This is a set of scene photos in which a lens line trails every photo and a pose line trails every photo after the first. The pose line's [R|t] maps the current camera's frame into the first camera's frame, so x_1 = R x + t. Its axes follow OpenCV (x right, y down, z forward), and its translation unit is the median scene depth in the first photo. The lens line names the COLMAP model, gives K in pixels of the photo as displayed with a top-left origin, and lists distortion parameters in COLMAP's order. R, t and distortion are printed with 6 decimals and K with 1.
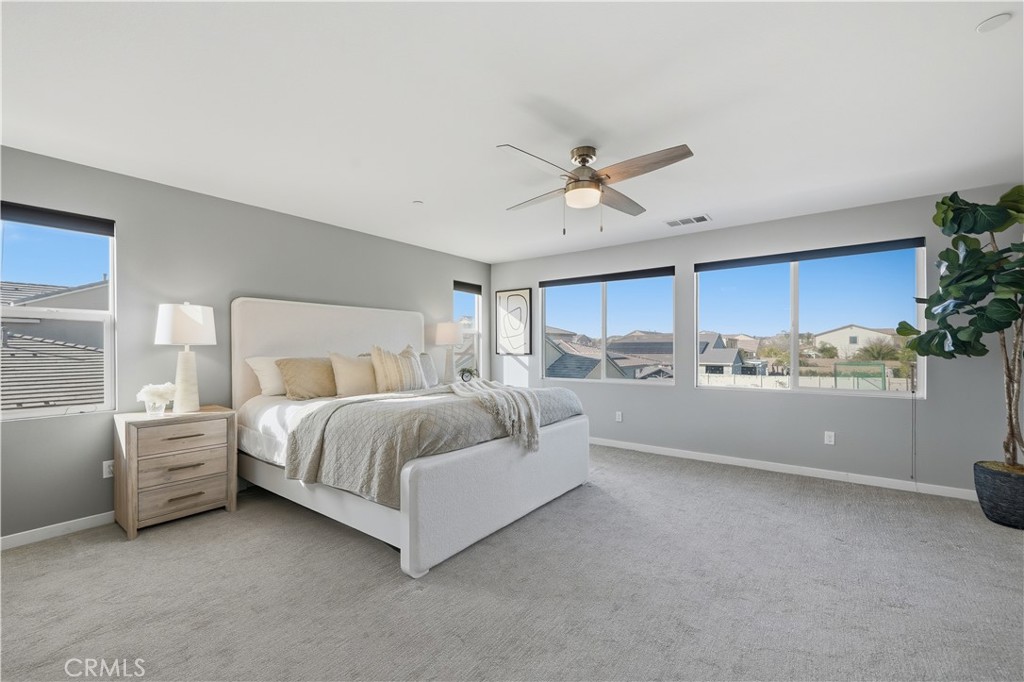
lens RADIAL K [[413.9, 0, 514.9], [0, 413.9, 345.8], [0, 0, 1]] dist [0.001185, 0.000042]
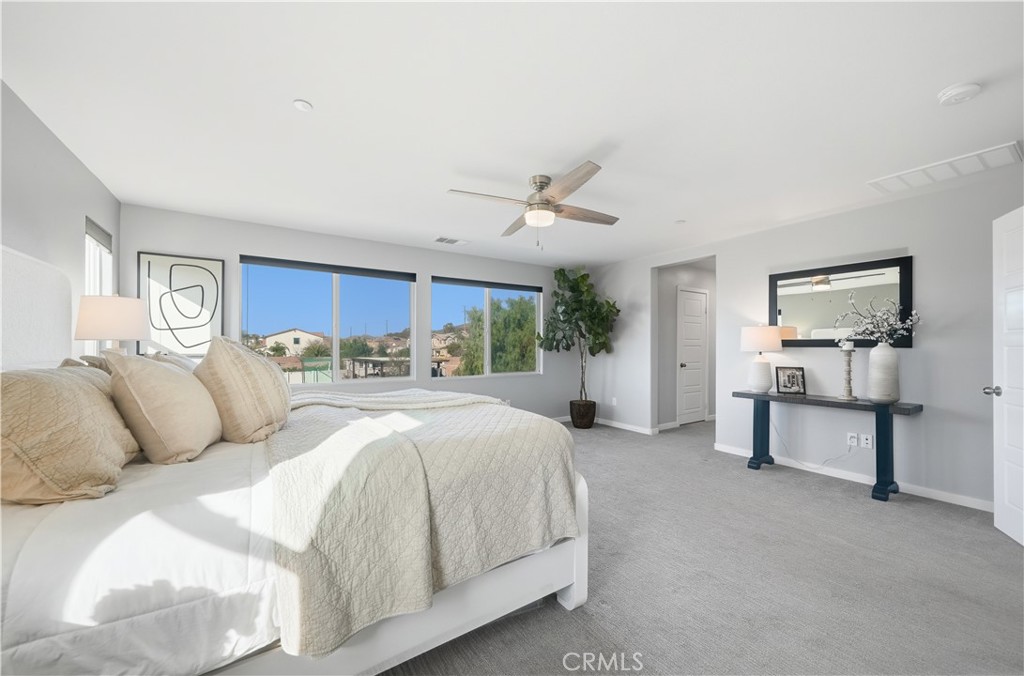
lens RADIAL K [[387.7, 0, 502.9], [0, 387.7, 345.3], [0, 0, 1]] dist [-0.001815, -0.000169]
pose [[0.336809, 0.005211, 0.941559, -0.422213], [-0.004882, 0.999981, -0.003788, 0.003654], [-0.941560, -0.003321, 0.336828, 0.340992]]
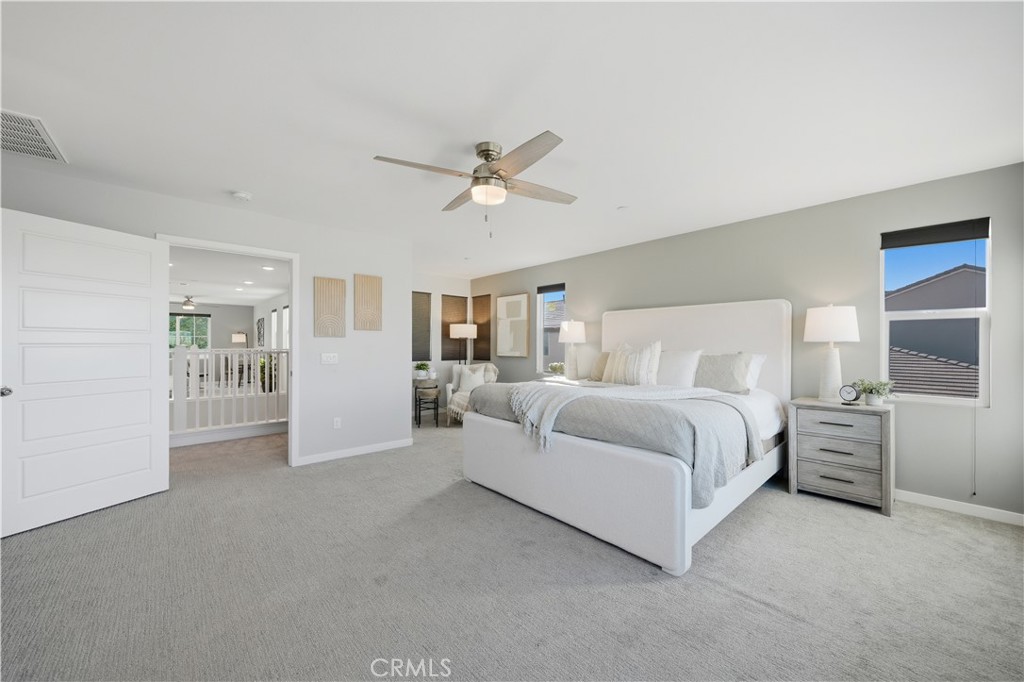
lens RADIAL K [[374.5, 0, 516.9], [0, 374.5, 341.5], [0, 0, 1]] dist [-0.061402, -0.000050]
pose [[-0.183523, -0.004898, -0.983003, 0.468309], [0.003045, 0.999980, -0.005551, 0.000432], [0.983011, -0.004012, -0.183505, 0.564644]]
